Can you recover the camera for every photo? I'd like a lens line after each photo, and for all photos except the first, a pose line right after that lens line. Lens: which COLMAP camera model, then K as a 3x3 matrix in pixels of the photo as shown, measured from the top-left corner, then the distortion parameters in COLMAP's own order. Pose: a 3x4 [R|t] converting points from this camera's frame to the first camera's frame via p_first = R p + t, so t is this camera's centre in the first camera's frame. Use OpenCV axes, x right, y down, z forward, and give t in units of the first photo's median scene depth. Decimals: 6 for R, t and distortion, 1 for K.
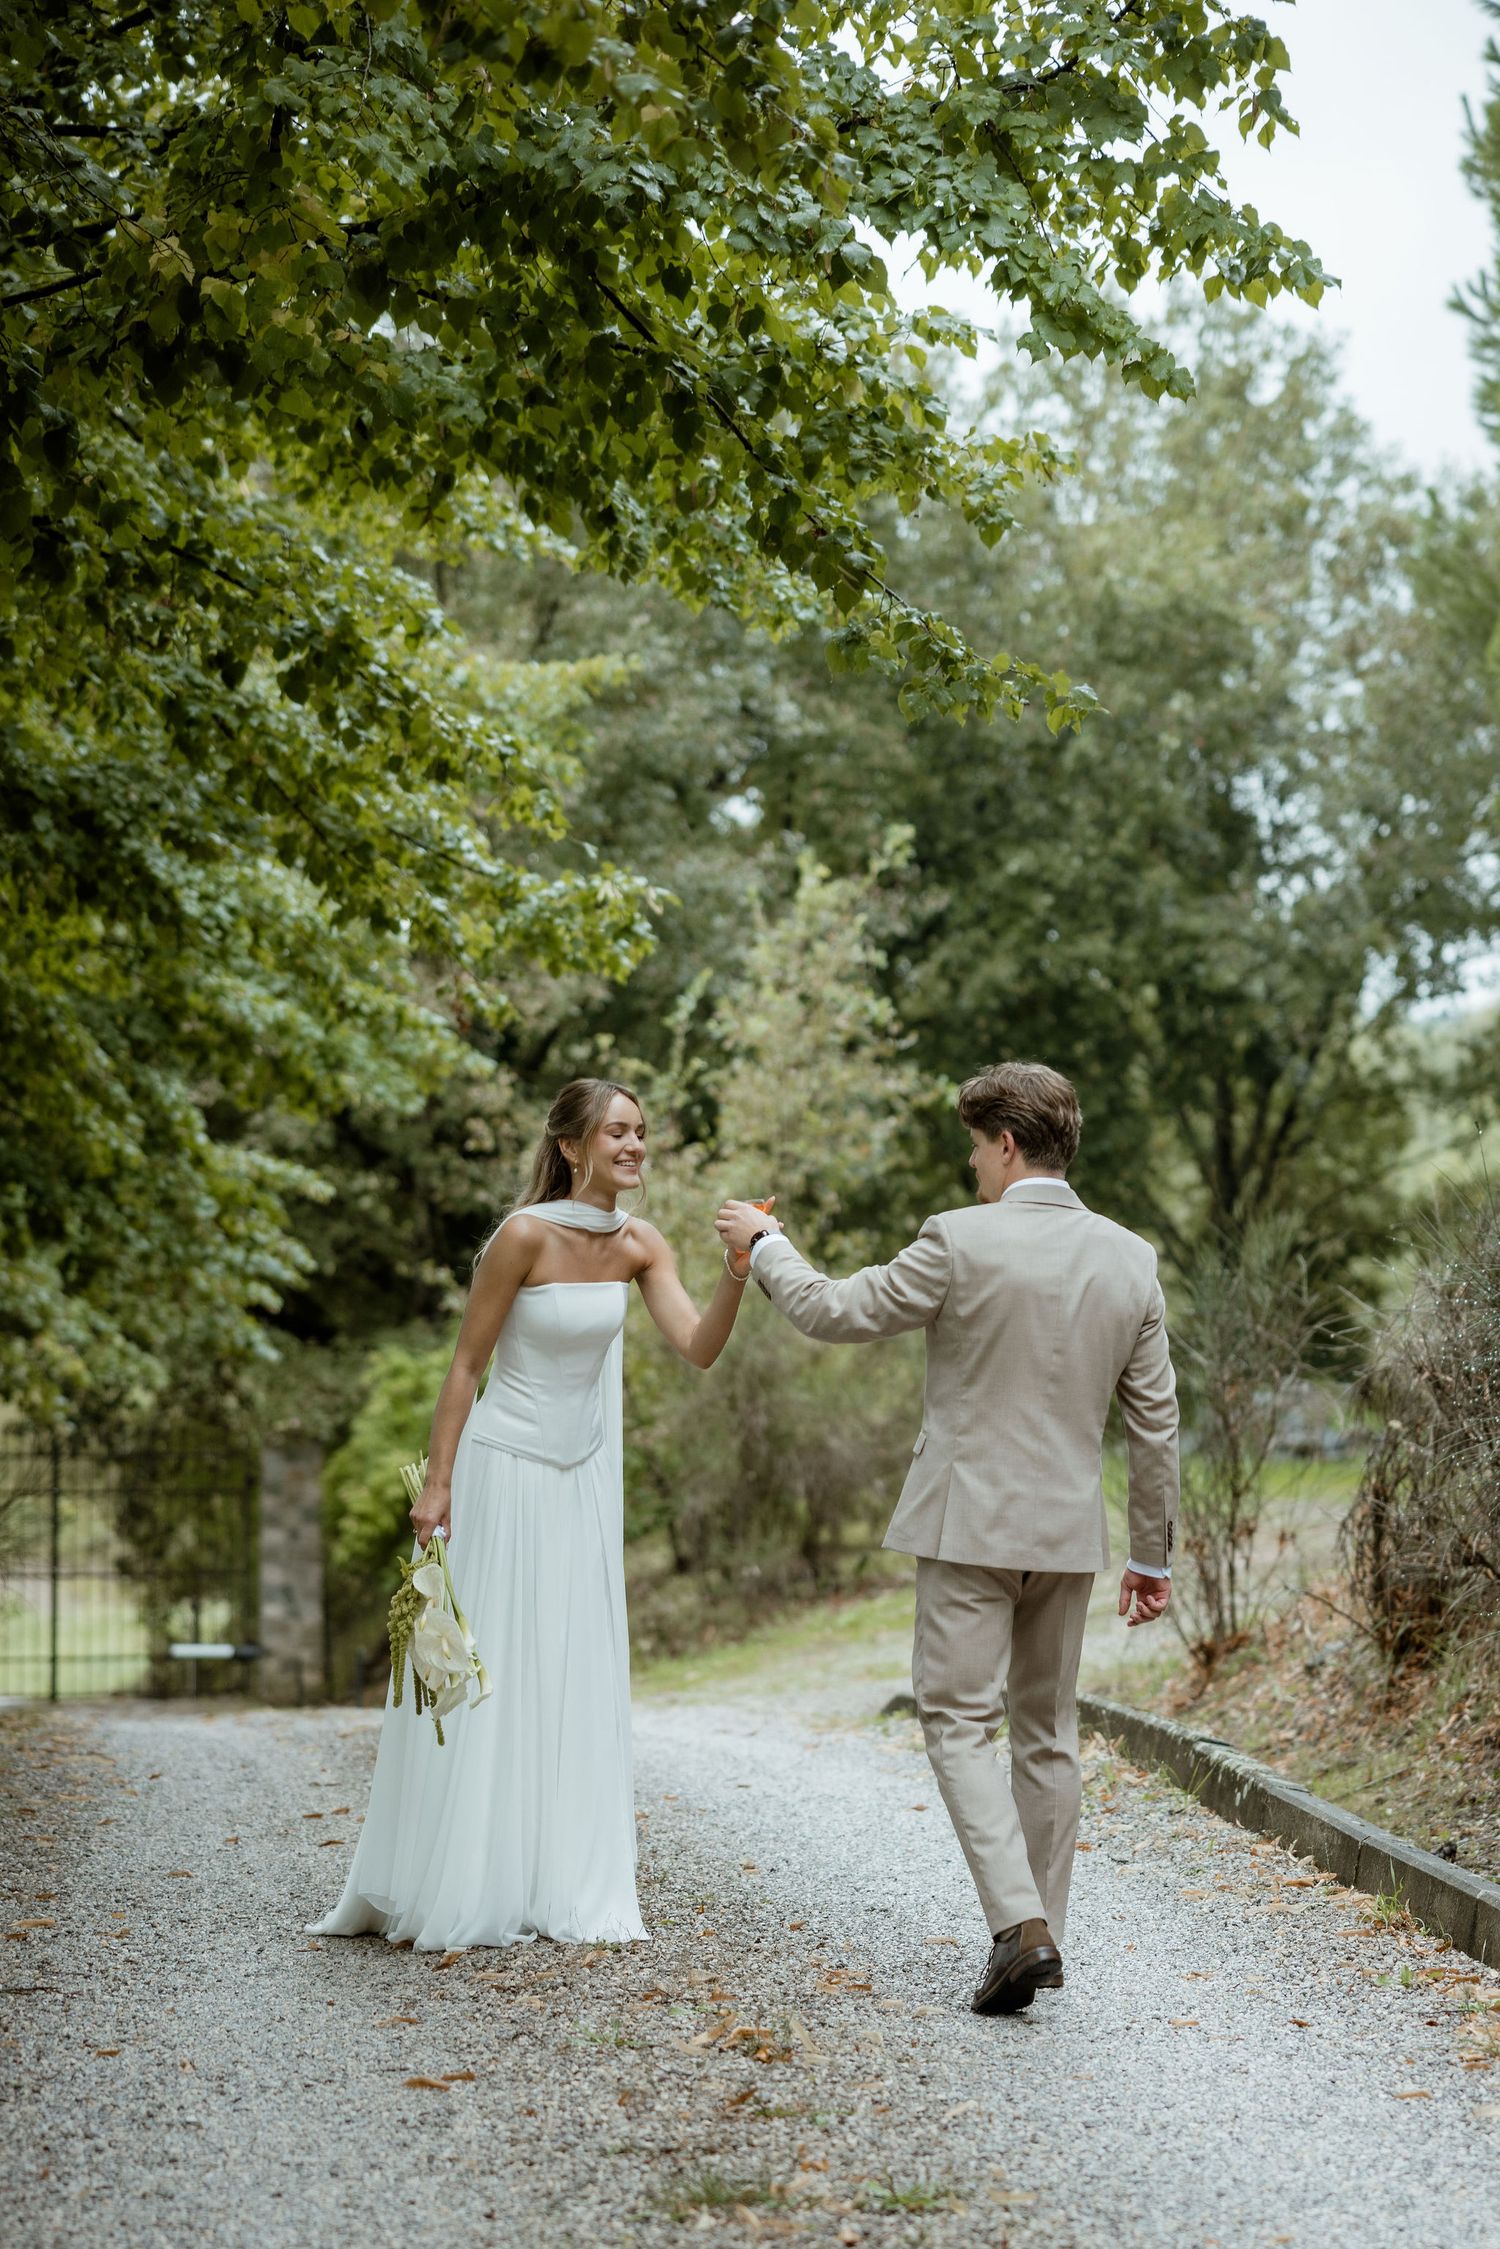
lens RADIAL K [[4889.0, 0, 749.0], [0, 4889.0, 1224.1], [0, 0, 1]] dist [0.261721, -0.334390]
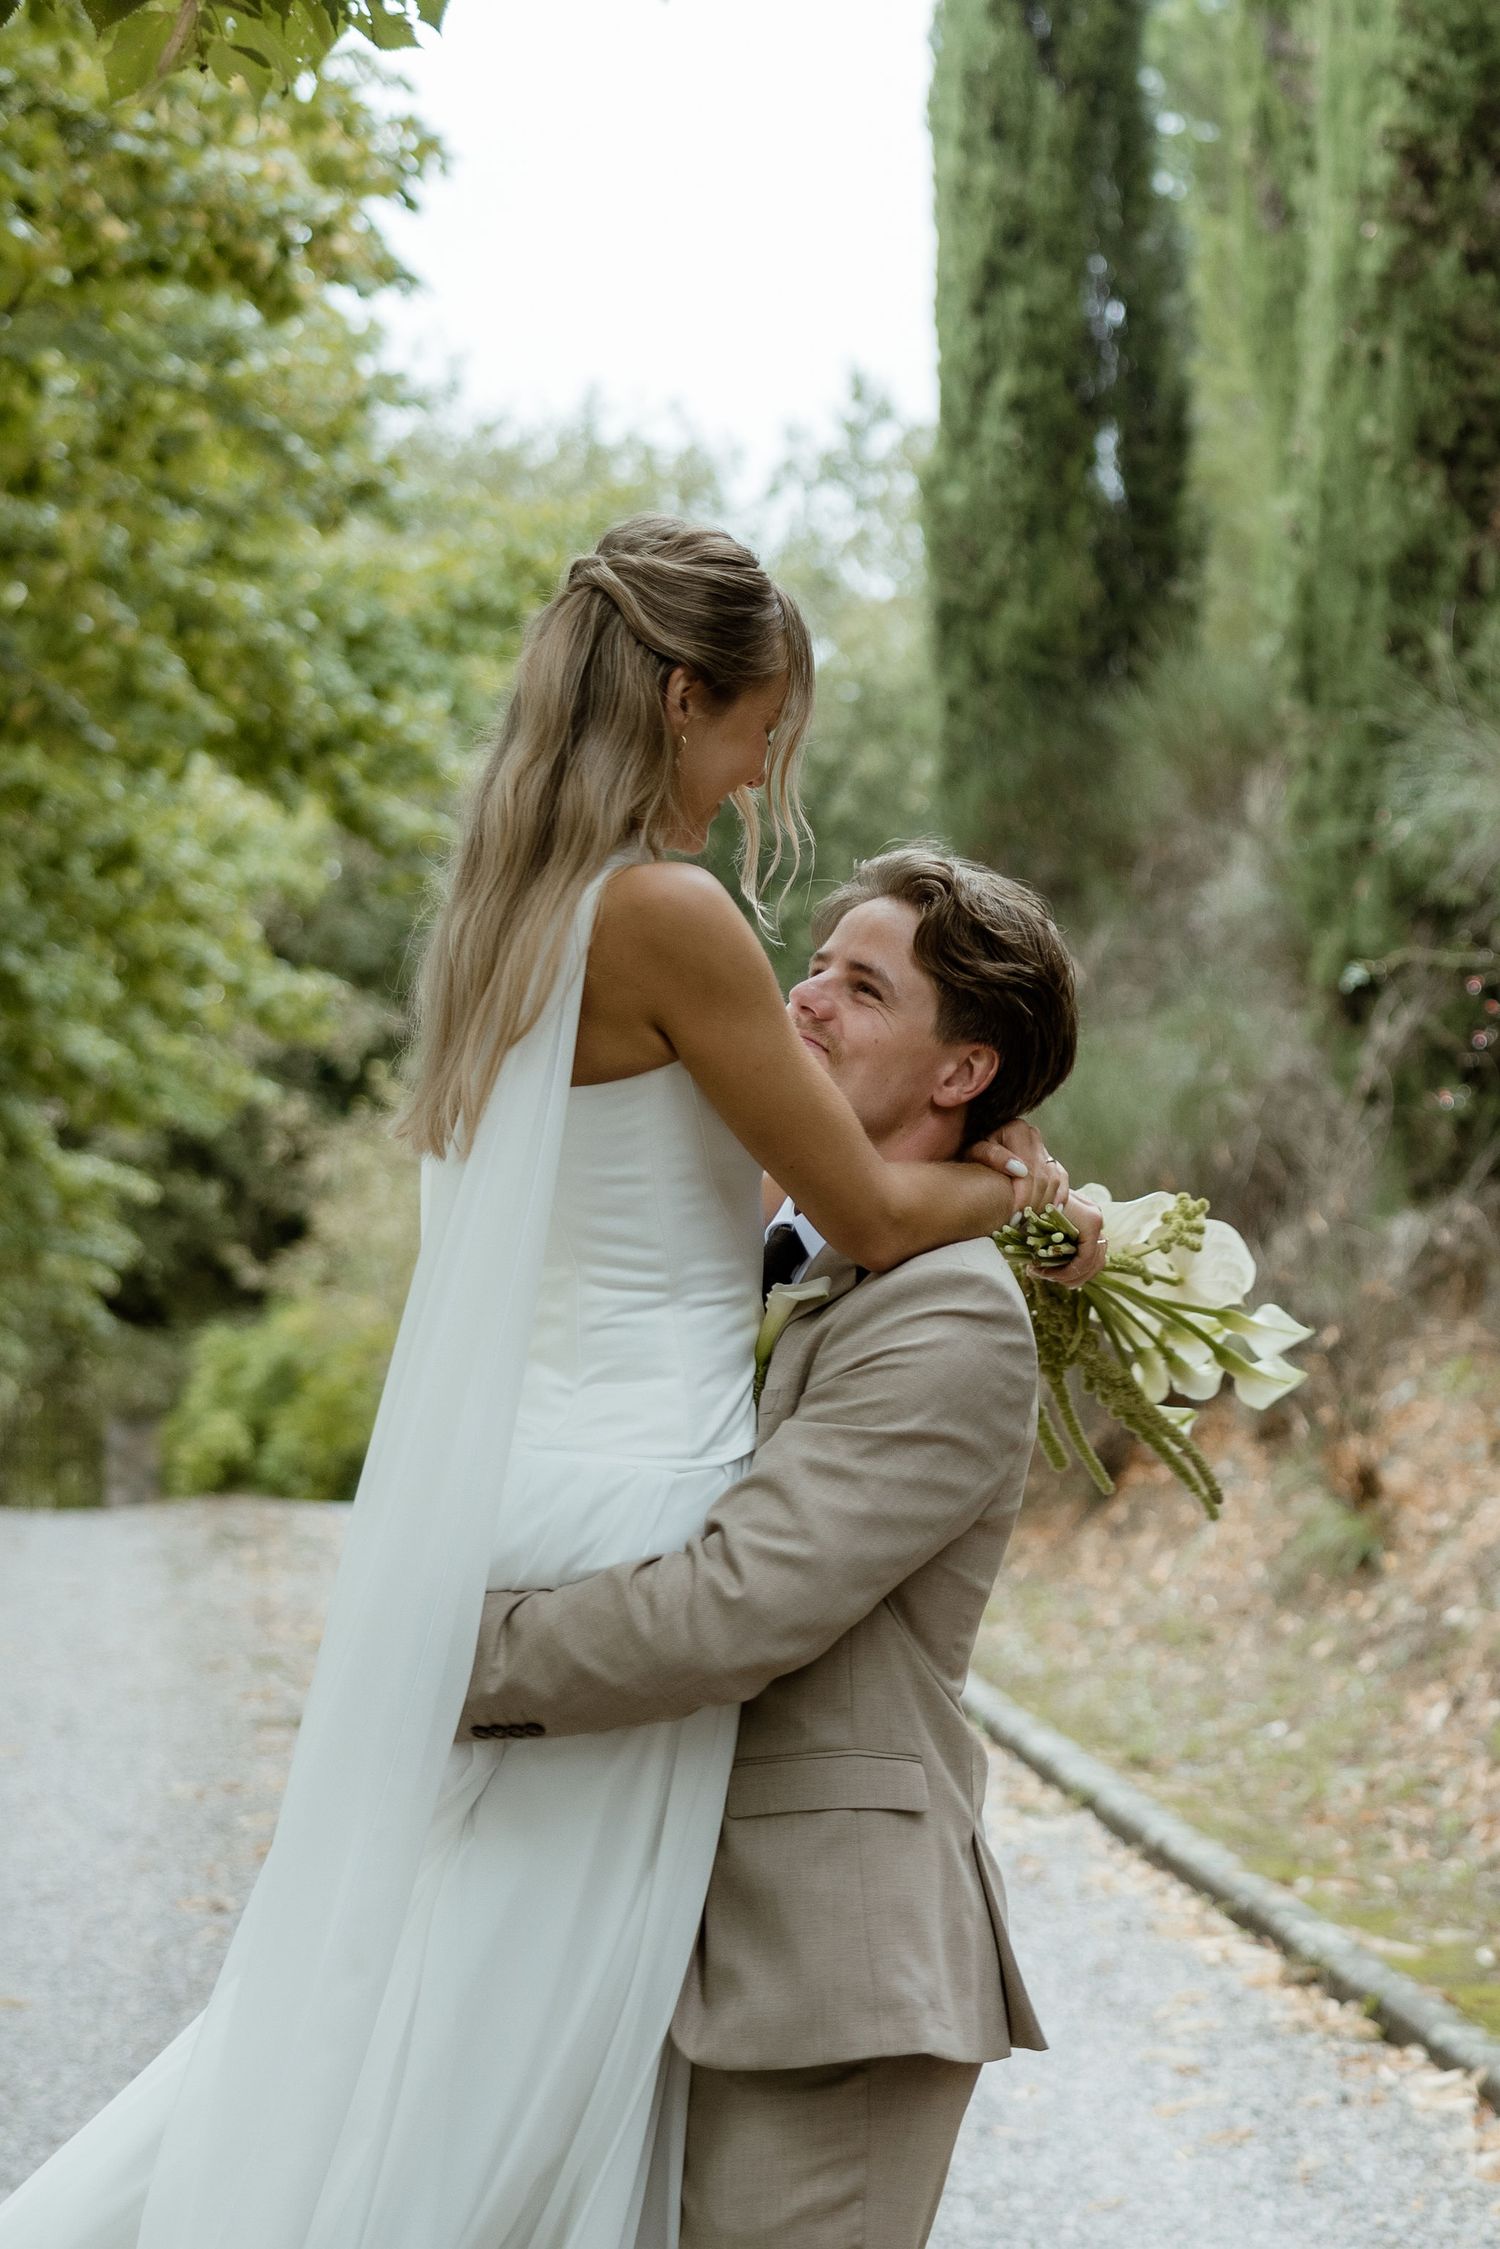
lens RADIAL K [[5655.2, 0, 1328.8], [0, 5655.2, 1193.5], [0, 0, 1]] dist [0.077490, -0.102793]
pose [[0.994141, -0.006458, 0.107897, 0.064122], [0.007608, 0.999919, -0.010250, 0.012116], [-0.107822, 0.011011, 0.994109, -0.537056]]
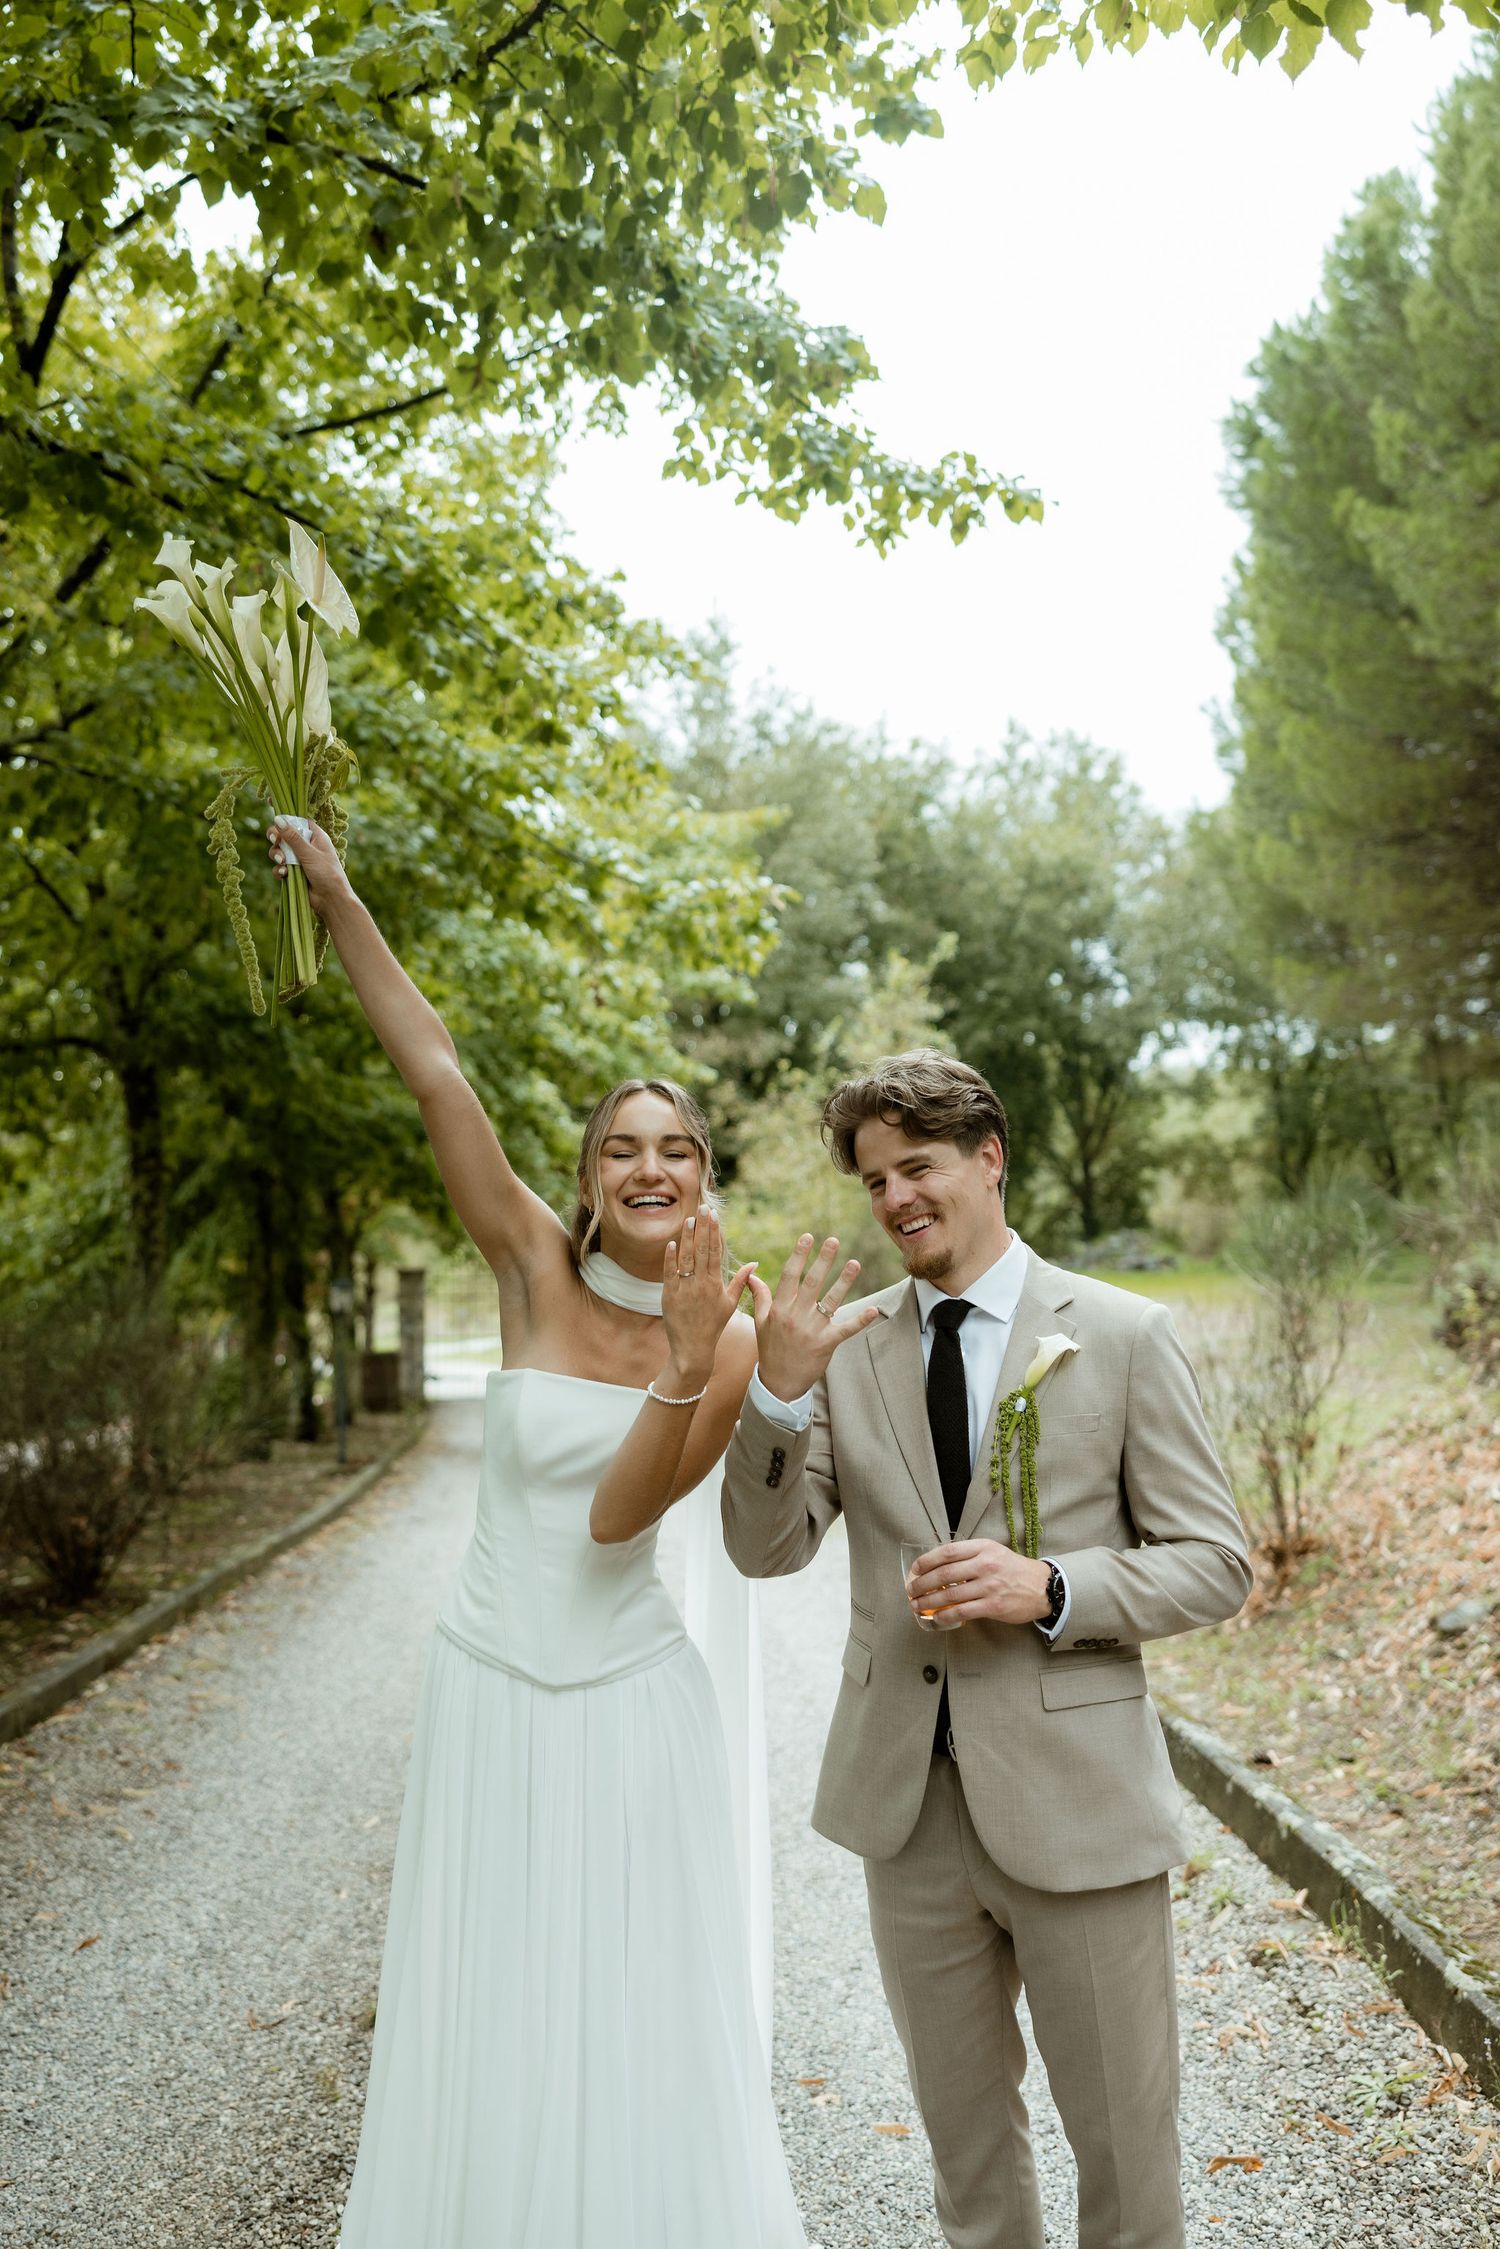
lens RADIAL K [[1808.3, 0, 695.2], [0, 1808.3, 1120.2], [0, 0, 1]] dist [-0.006595, 0.000902]
pose [[0.995574, -0.015693, -0.092656, -0.000040], [0.013854, 0.999695, -0.020457, -0.003566], [0.092949, 0.019083, 0.995488, 0.371715]]
